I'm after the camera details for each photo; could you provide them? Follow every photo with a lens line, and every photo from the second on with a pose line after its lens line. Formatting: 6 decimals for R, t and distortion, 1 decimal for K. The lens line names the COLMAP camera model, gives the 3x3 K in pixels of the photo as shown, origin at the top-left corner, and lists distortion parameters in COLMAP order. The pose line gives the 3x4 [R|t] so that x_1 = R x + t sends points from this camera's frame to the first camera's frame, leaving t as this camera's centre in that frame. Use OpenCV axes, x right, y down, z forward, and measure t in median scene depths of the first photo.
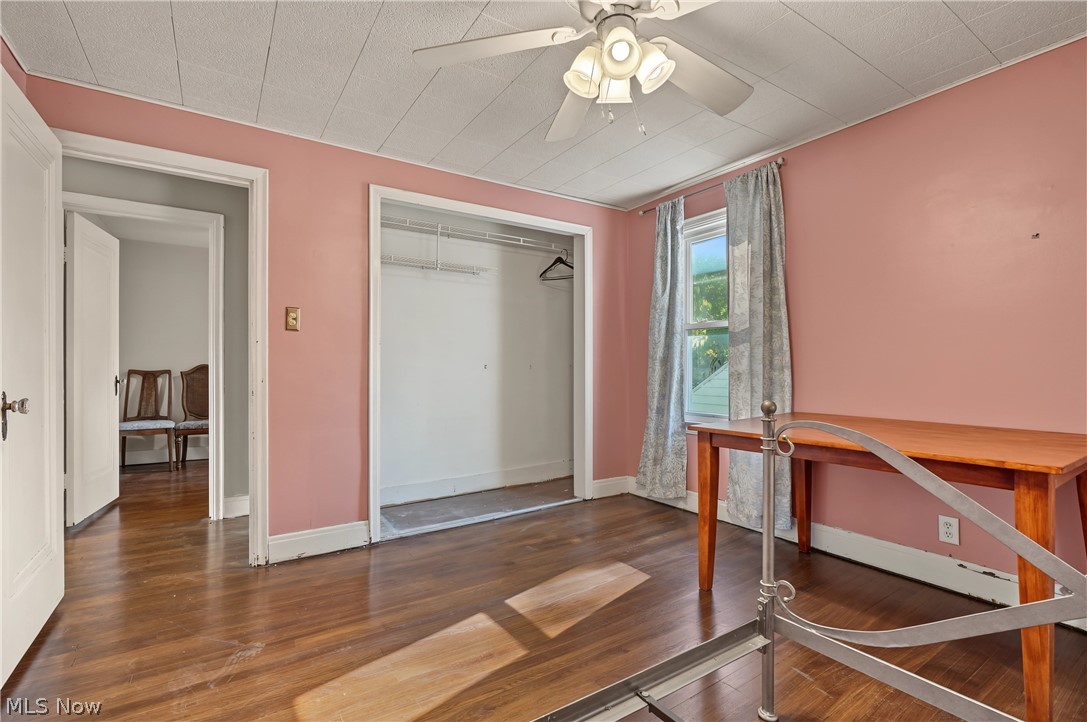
lens RADIAL K [[495.8, 0, 542.7], [0, 495.8, 368.5], [0, 0, 1]] dist [-0.004508, -0.000541]
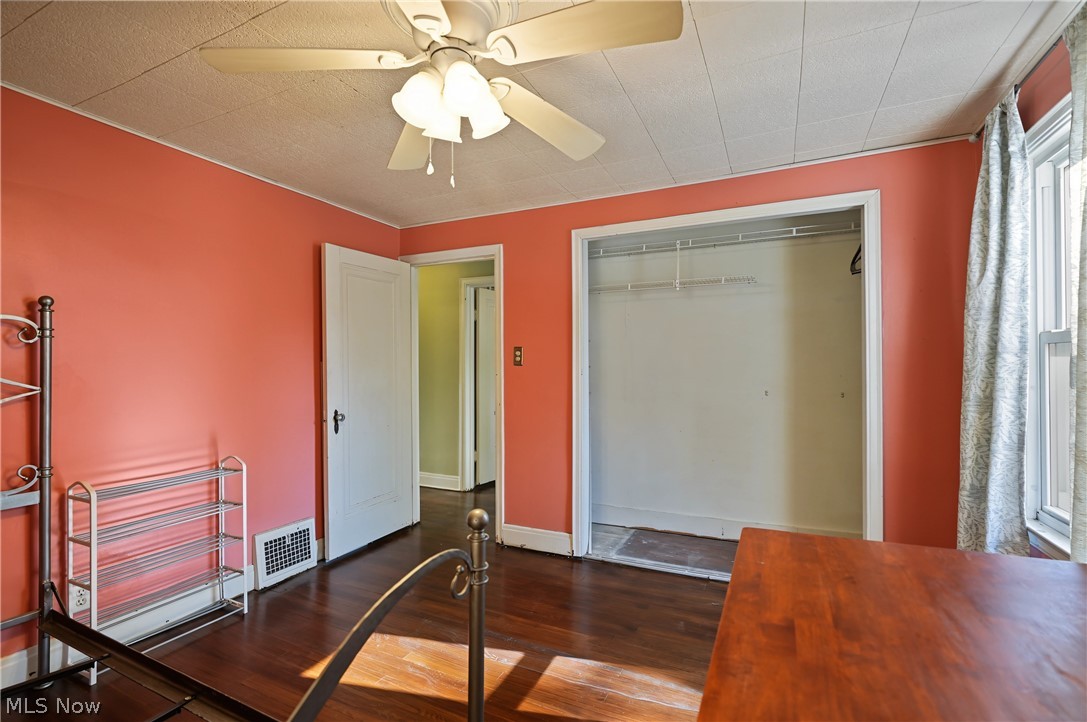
lens RADIAL K [[495.8, 0, 538.1], [0, 495.8, 362.3], [0, 0, 1]] dist [-0.004508, -0.000541]
pose [[0.508364, -0.007543, -0.861109, 0.551062], [0.001475, 0.999968, -0.007889, -0.067267], [0.861141, 0.002740, 0.508359, 0.363004]]
